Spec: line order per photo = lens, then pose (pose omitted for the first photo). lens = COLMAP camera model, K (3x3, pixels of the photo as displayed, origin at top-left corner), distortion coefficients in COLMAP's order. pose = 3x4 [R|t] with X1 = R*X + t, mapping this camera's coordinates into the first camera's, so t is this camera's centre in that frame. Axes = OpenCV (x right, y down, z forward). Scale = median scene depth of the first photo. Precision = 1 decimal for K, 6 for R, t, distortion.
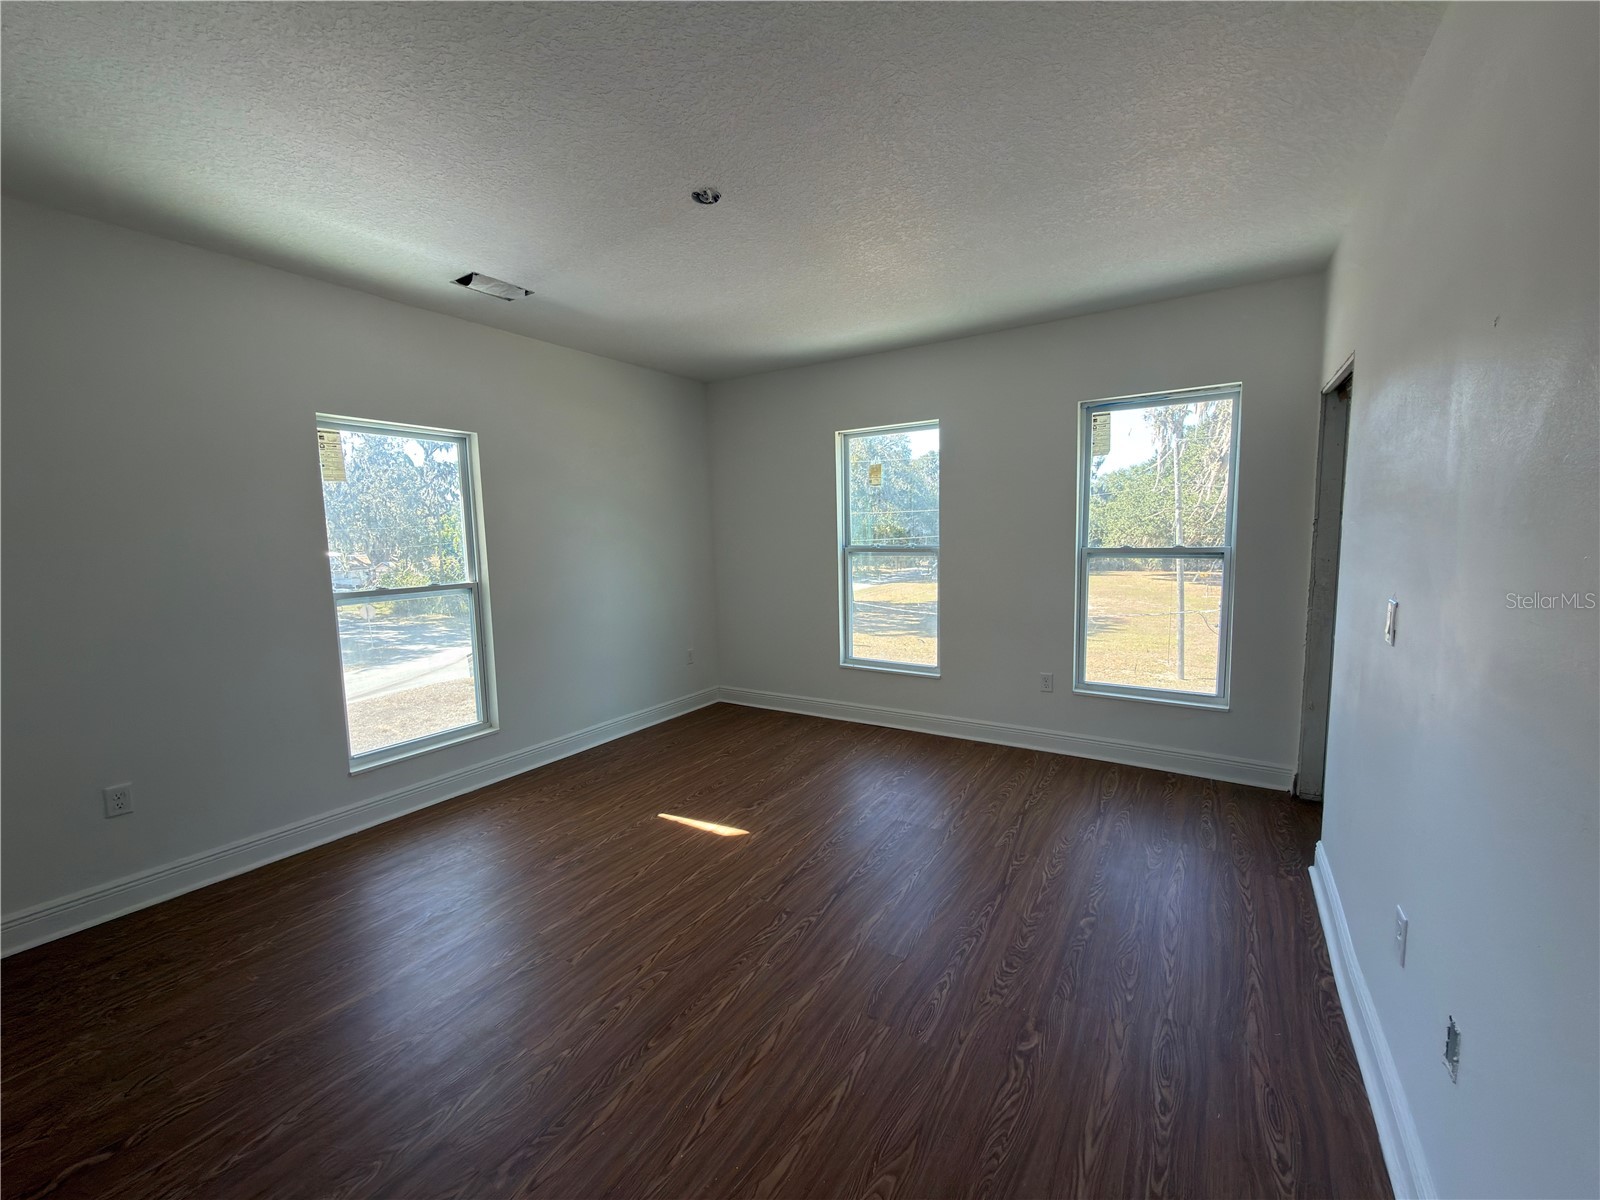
lens RADIAL K [[635.3, 0, 795.8], [0, 635.3, 603.1], [0, 0, 1]] dist [0.001721, 0.000124]
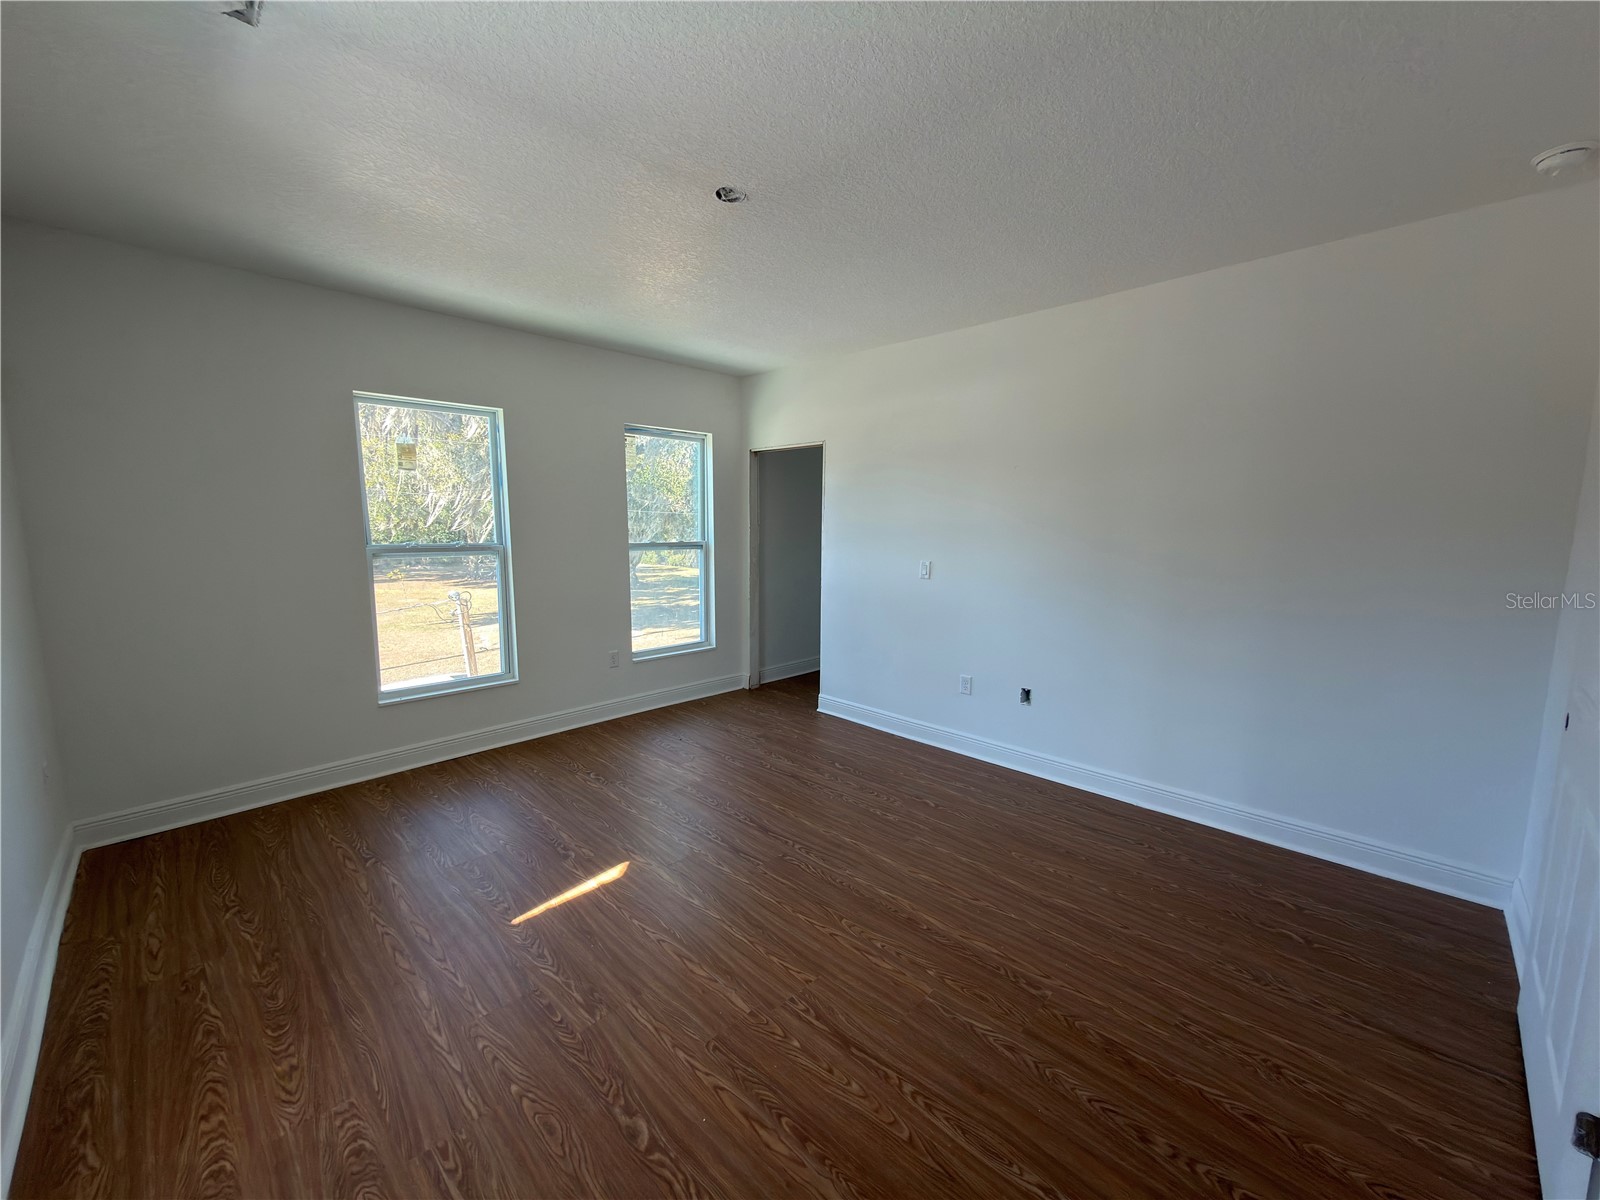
lens RADIAL K [[635.3, 0, 795.8], [0, 635.3, 603.1], [0, 0, 1]] dist [0.001721, 0.000124]
pose [[0.208301, -0.105171, 0.972394, -0.721219], [0.101301, 0.991175, 0.085502, -0.046608], [-0.972805, 0.080695, 0.217117, 0.452954]]
